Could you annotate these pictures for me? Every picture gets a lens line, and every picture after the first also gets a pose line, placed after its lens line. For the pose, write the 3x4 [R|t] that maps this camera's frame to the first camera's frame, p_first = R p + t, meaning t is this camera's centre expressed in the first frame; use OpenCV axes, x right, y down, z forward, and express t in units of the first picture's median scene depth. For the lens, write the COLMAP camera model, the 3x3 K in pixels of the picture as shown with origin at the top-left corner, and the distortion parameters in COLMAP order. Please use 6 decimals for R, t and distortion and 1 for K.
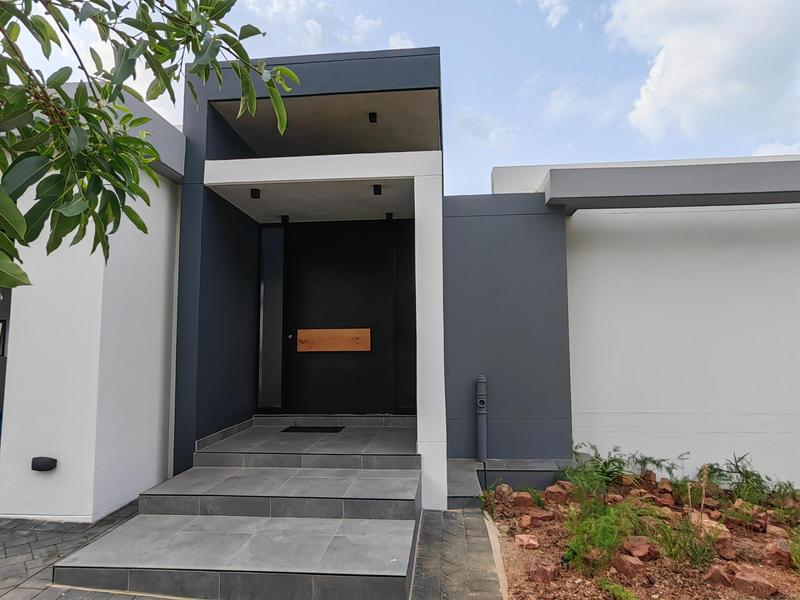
lens RADIAL K [[505.1, 0, 401.6], [0, 505.1, 294.1], [0, 0, 1]] dist [-0.000191, 0.002932]
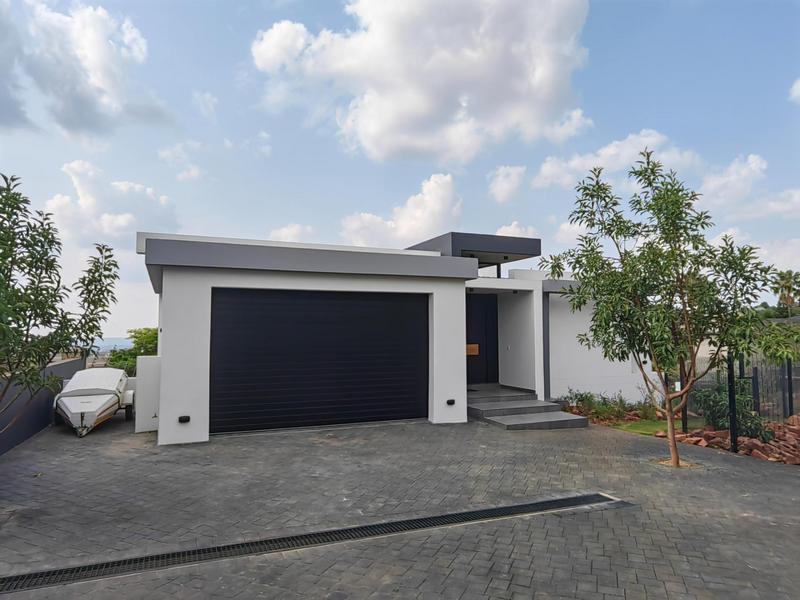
lens RADIAL K [[509.0, 0, 400.0], [0, 509.0, 300.0], [0, 0, 1]] dist [-0.000428, -0.000009]
pose [[0.886774, 0.037636, 0.460669, -1.689917], [-0.057707, 0.997896, 0.029557, -0.205616], [-0.458587, -0.052794, 0.887080, -0.949719]]
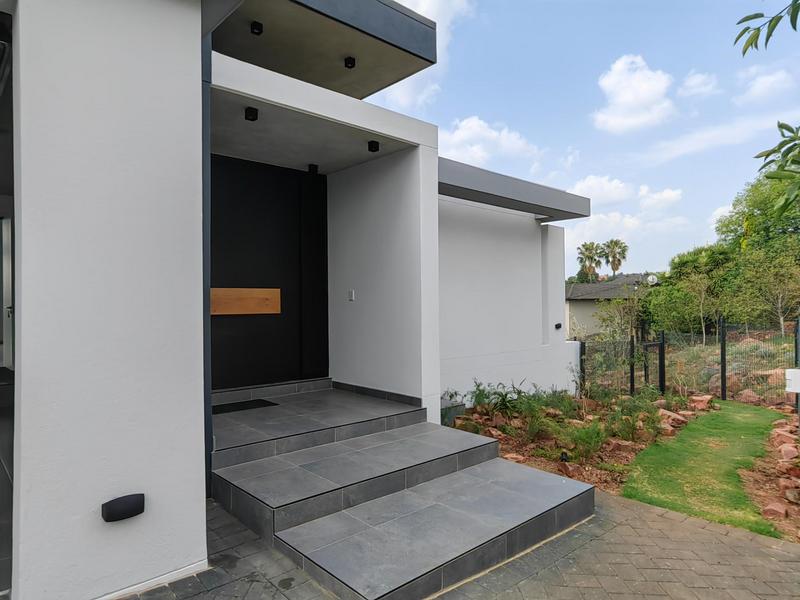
lens RADIAL K [[501.0, 0, 400.0], [0, 501.0, 300.0], [0, 0, 1]] dist [-0.001928, -0.000149]
pose [[0.679992, 0.010928, 0.733138, -0.704576], [-0.079222, 0.995130, 0.058646, 0.022872], [-0.728927, -0.097960, 0.677546, 0.292080]]
